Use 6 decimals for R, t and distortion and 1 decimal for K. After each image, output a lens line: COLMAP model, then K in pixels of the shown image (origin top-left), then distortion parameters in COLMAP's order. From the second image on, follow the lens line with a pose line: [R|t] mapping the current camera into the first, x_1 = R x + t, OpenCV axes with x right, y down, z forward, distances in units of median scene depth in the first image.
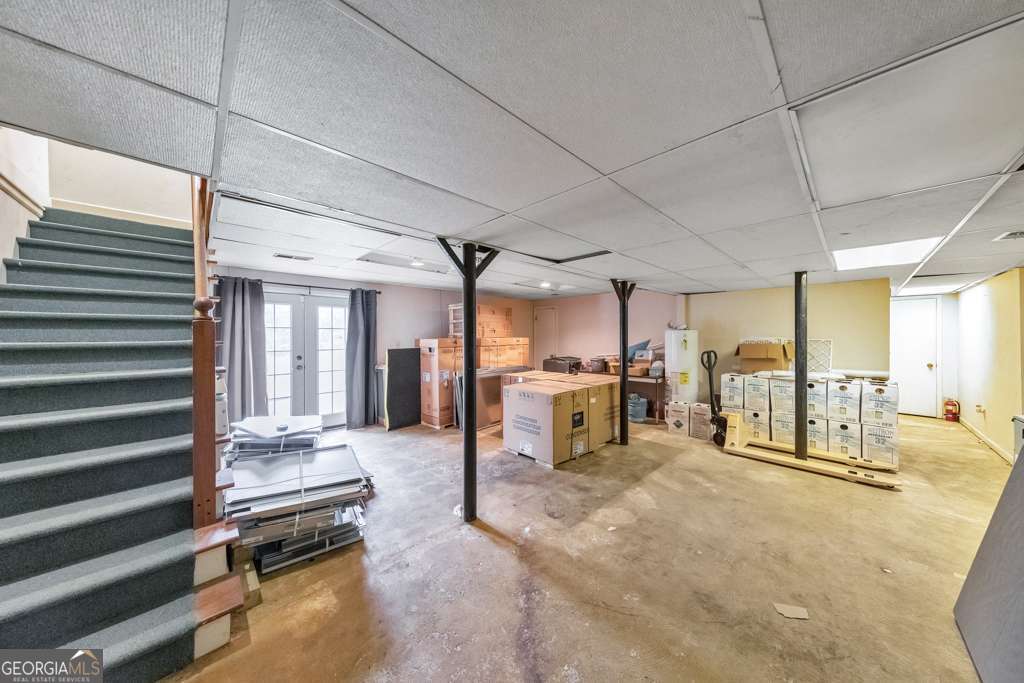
lens RADIAL K [[324.7, 0, 516.5], [0, 324.7, 338.4], [0, 0, 1]] dist [0.004292, -0.000321]
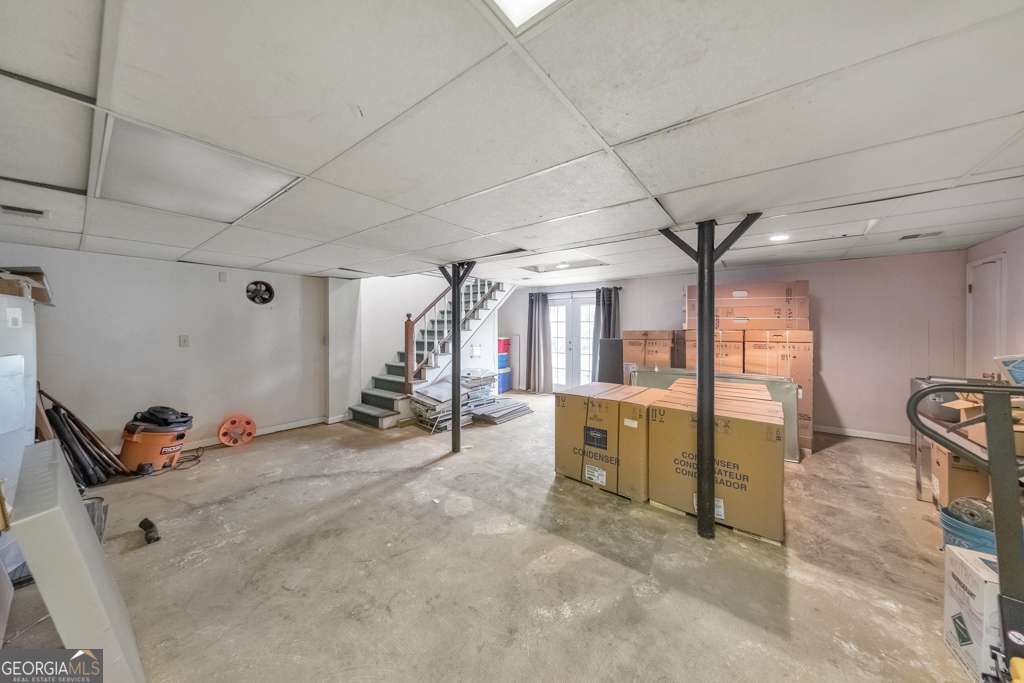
lens RADIAL K [[324.7, 0, 513.9], [0, 324.7, 332.8], [0, 0, 1]] dist [0.004292, -0.000321]
pose [[0.156527, 0.017210, -0.987524, 1.071307], [-0.011016, 0.999816, 0.015678, -0.004991], [0.987612, 0.008424, 0.156688, 0.818915]]
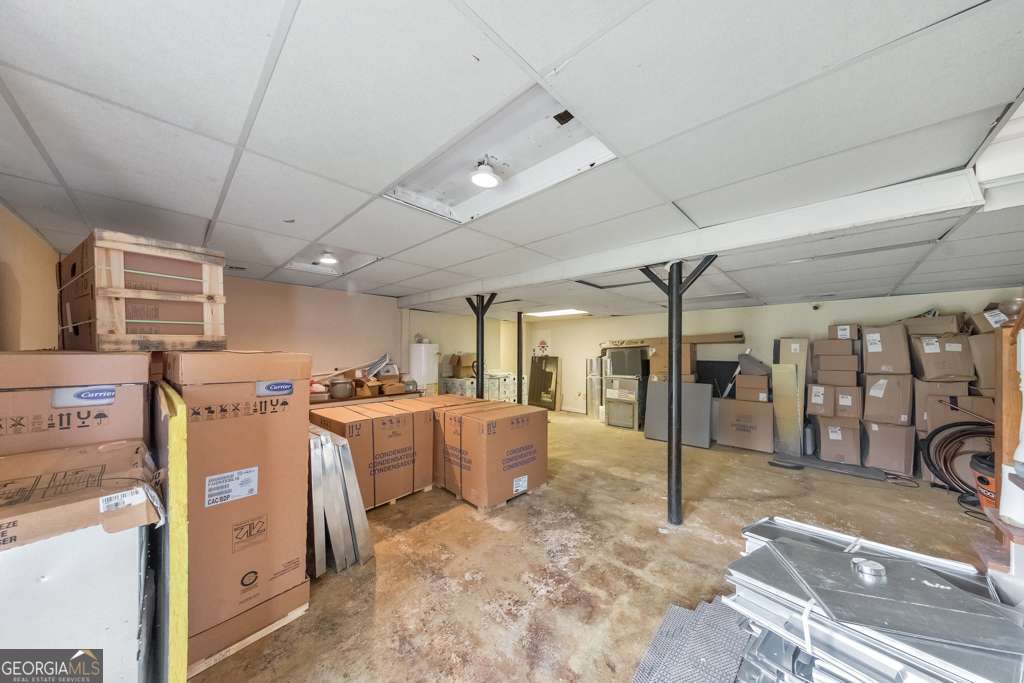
lens RADIAL K [[324.7, 0, 519.8], [0, 324.7, 348.3], [0, 0, 1]] dist [0.004292, -0.000321]
pose [[-0.041900, 0.007306, 0.999095, -0.942722], [0.000342, 0.999973, -0.007298, -0.003008], [-0.999122, 0.000036, -0.041901, 1.232854]]
